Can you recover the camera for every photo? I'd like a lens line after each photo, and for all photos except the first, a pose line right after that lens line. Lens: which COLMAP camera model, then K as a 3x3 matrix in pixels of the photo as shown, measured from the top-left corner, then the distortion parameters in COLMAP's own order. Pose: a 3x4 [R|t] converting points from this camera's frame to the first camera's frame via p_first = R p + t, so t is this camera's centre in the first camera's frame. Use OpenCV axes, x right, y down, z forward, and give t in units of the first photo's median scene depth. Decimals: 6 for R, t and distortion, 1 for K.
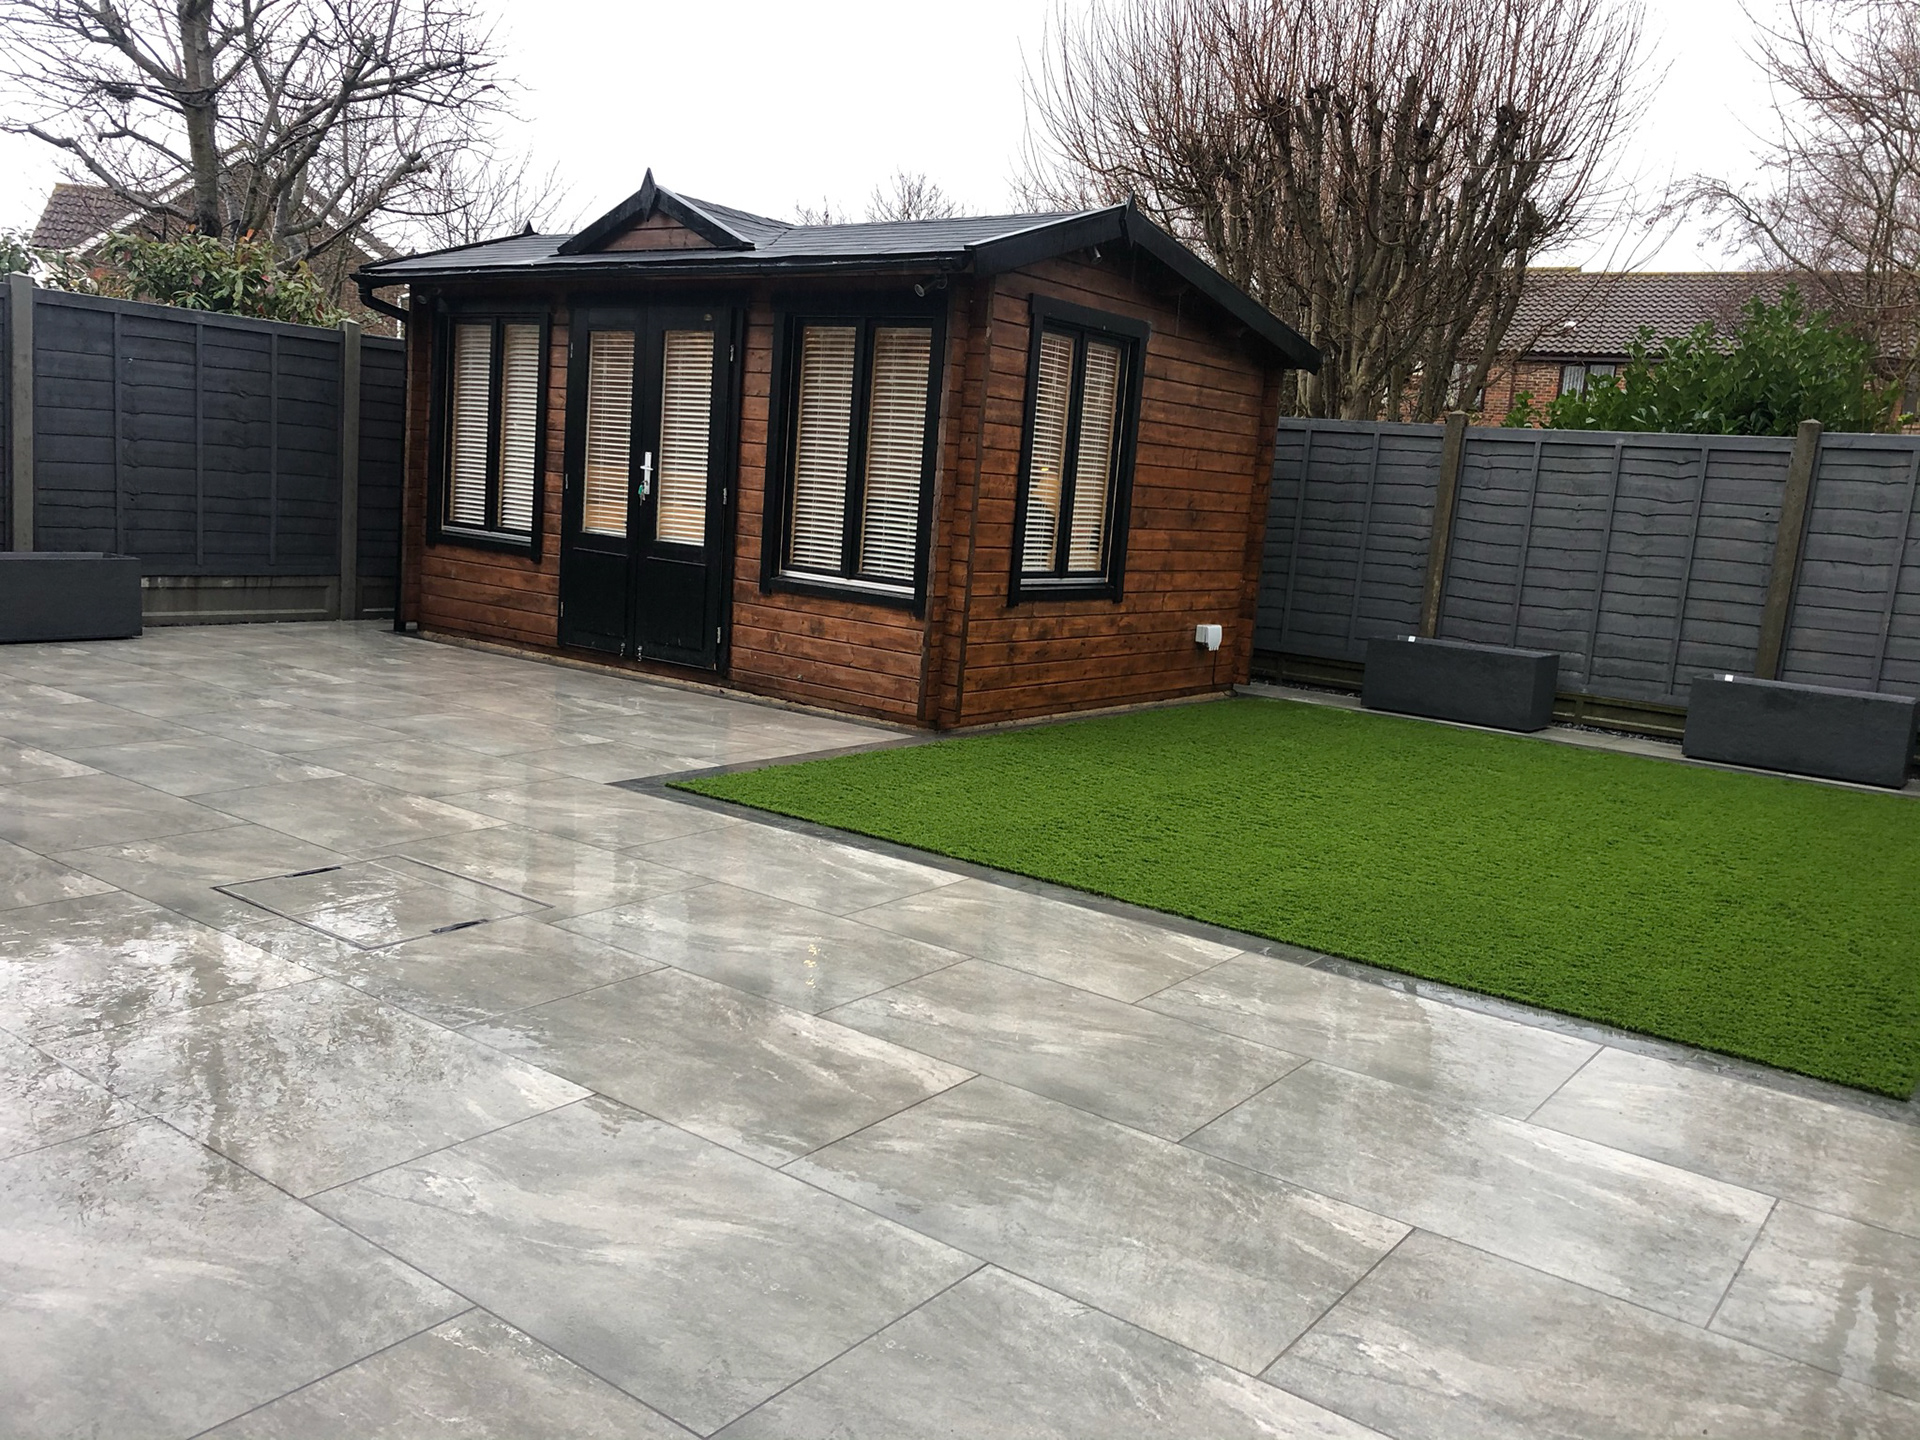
lens RADIAL K [[1556.5, 0, 954.1], [0, 1556.5, 722.8], [0, 0, 1]] dist [0.043539, -0.046253]
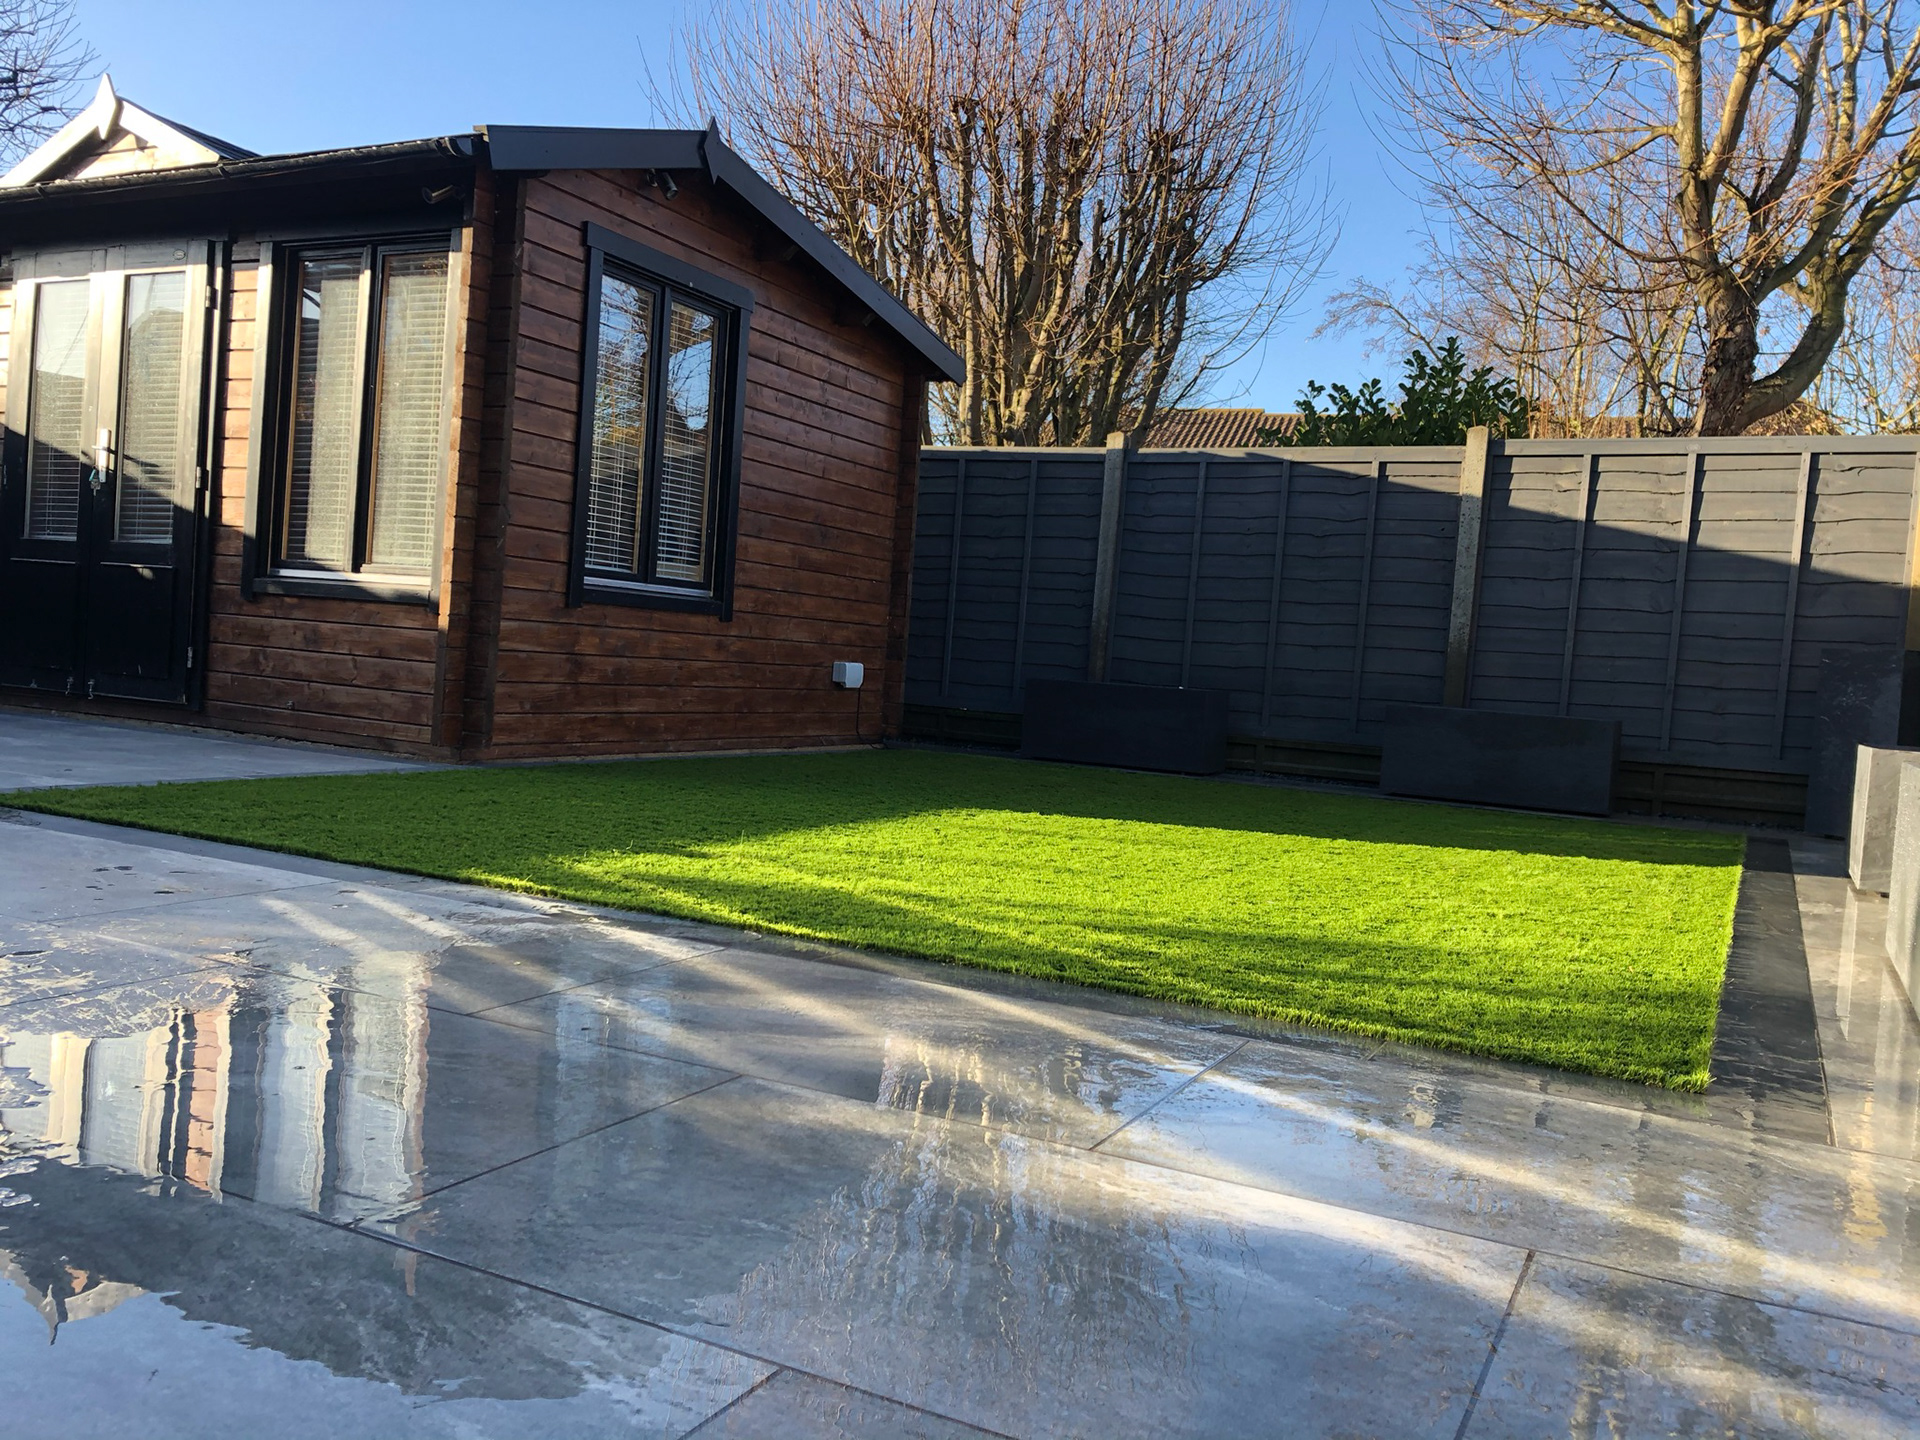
lens RADIAL K [[1556.5, 0, 960.9], [0, 1556.5, 706.3], [0, 0, 1]] dist [0.043539, -0.046253]
pose [[0.984985, -0.010724, 0.172306, 0.092410], [0.029632, 0.993759, -0.107543, 0.064186], [-0.170077, 0.111034, 0.979155, 0.186531]]
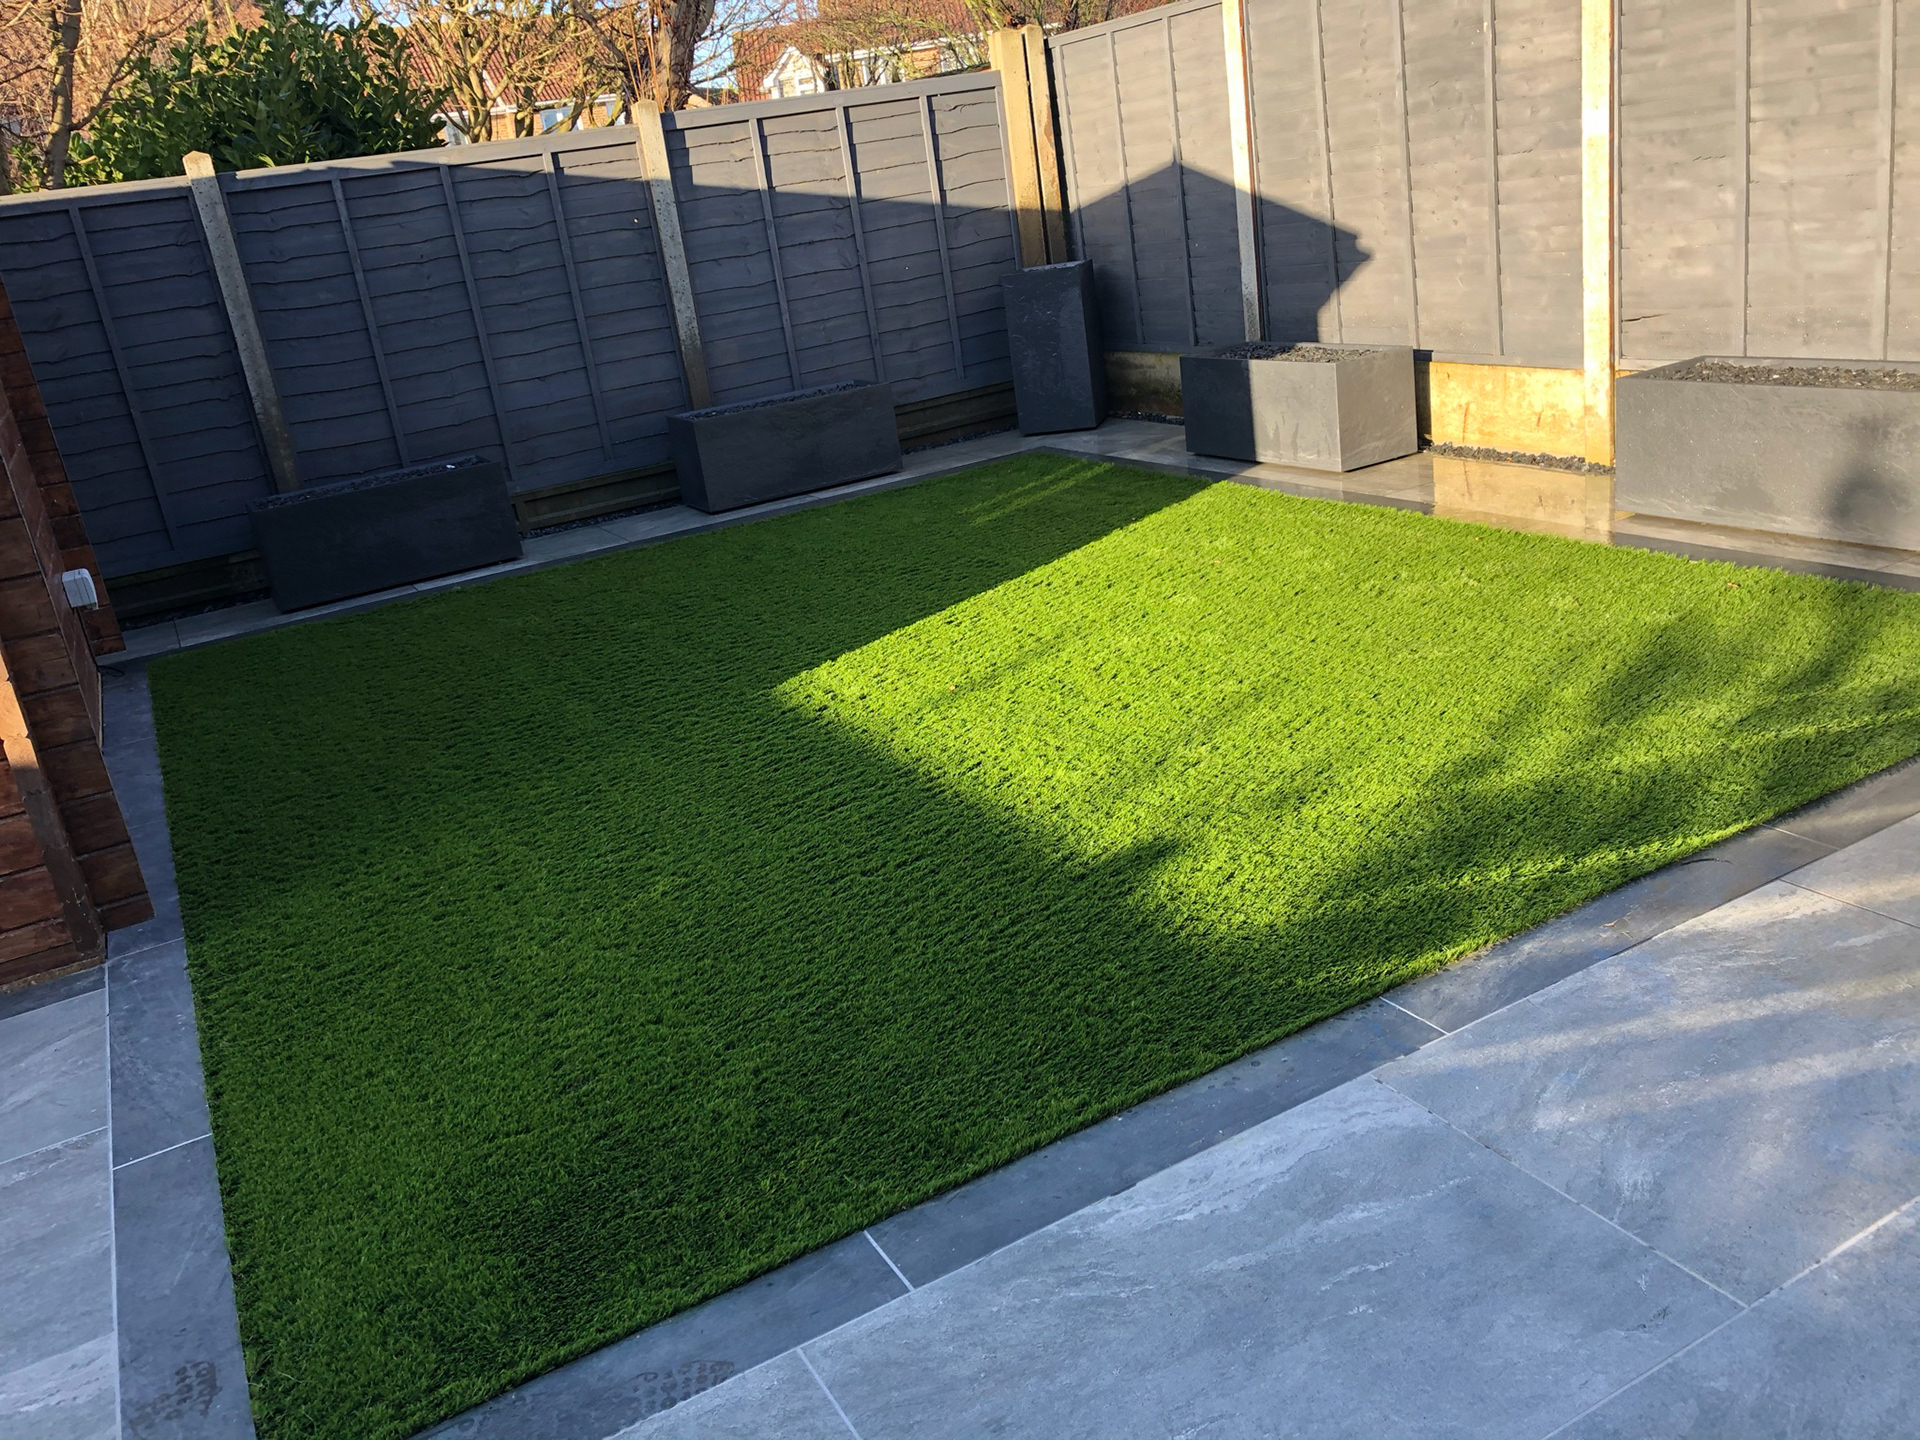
lens RADIAL K [[1556.5, 0, 943.7], [0, 1556.5, 713.6], [0, 0, 1]] dist [0.043539, -0.046253]
pose [[0.404457, -0.418888, 0.812987, -0.236266], [0.306280, 0.899649, 0.311167, -0.116008], [-0.861747, 0.123148, 0.492166, 0.520622]]
